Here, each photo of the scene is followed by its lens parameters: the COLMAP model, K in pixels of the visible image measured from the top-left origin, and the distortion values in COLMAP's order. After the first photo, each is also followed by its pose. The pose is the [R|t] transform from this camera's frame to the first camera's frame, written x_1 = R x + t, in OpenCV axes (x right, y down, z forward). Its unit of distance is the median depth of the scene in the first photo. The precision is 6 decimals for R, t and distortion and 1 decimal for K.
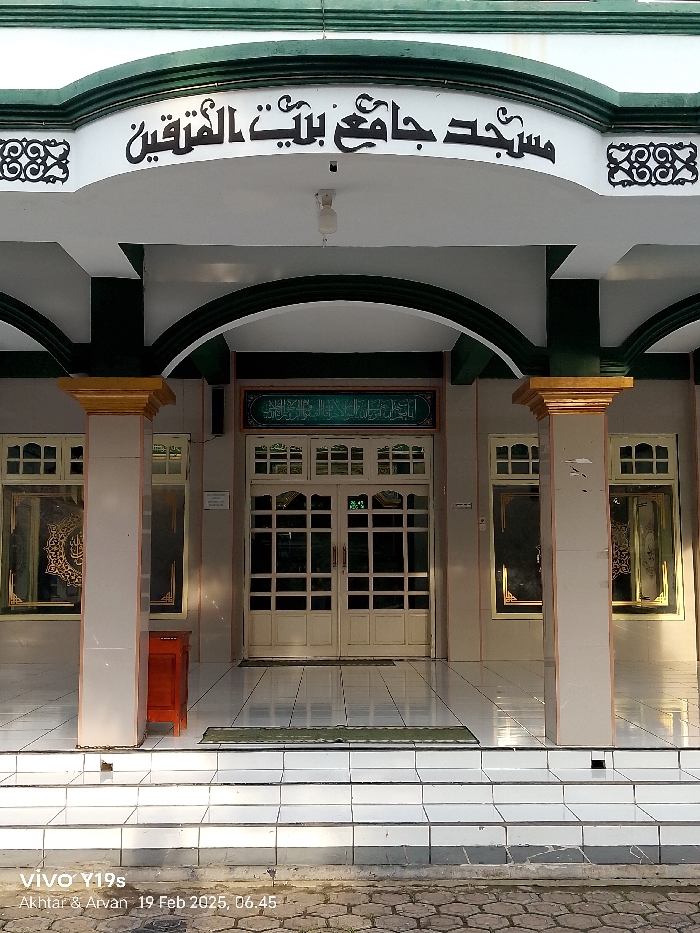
lens RADIAL K [[1043.6, 0, 350.0], [0, 1043.6, 466.5], [0, 0, 1]] dist [0.027043, 0.008653]
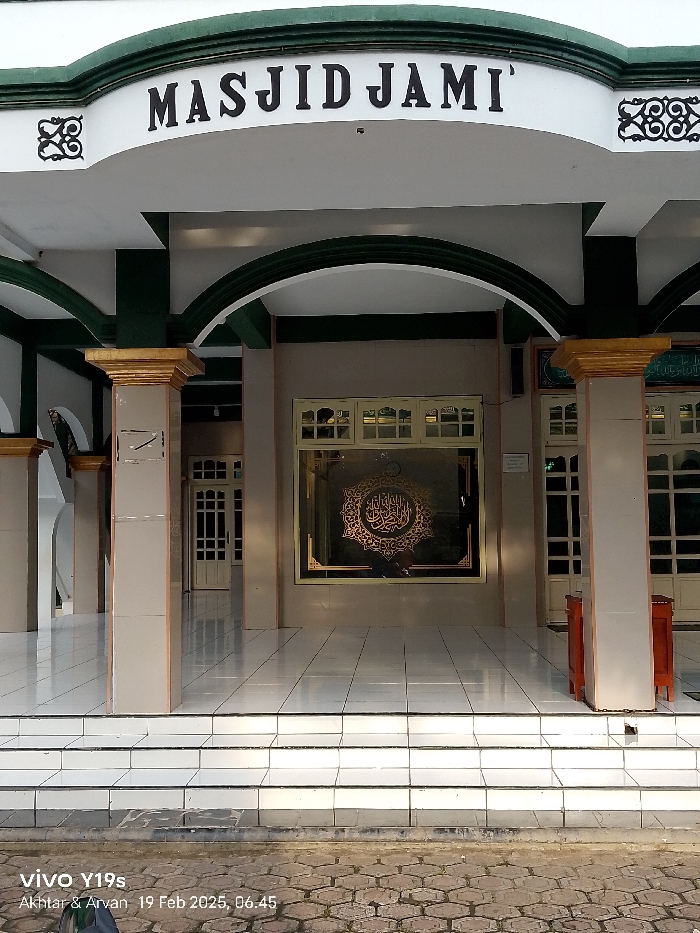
lens RADIAL K [[1067.7, 0, 350.0], [0, 1067.7, 466.5], [0, 0, 1]] dist [-0.004693, -0.009121]
pose [[0.997808, -0.010169, -0.065396, -0.309217], [0.012573, 0.999256, 0.036454, -0.003572], [0.064977, -0.037196, 0.997193, -0.016871]]
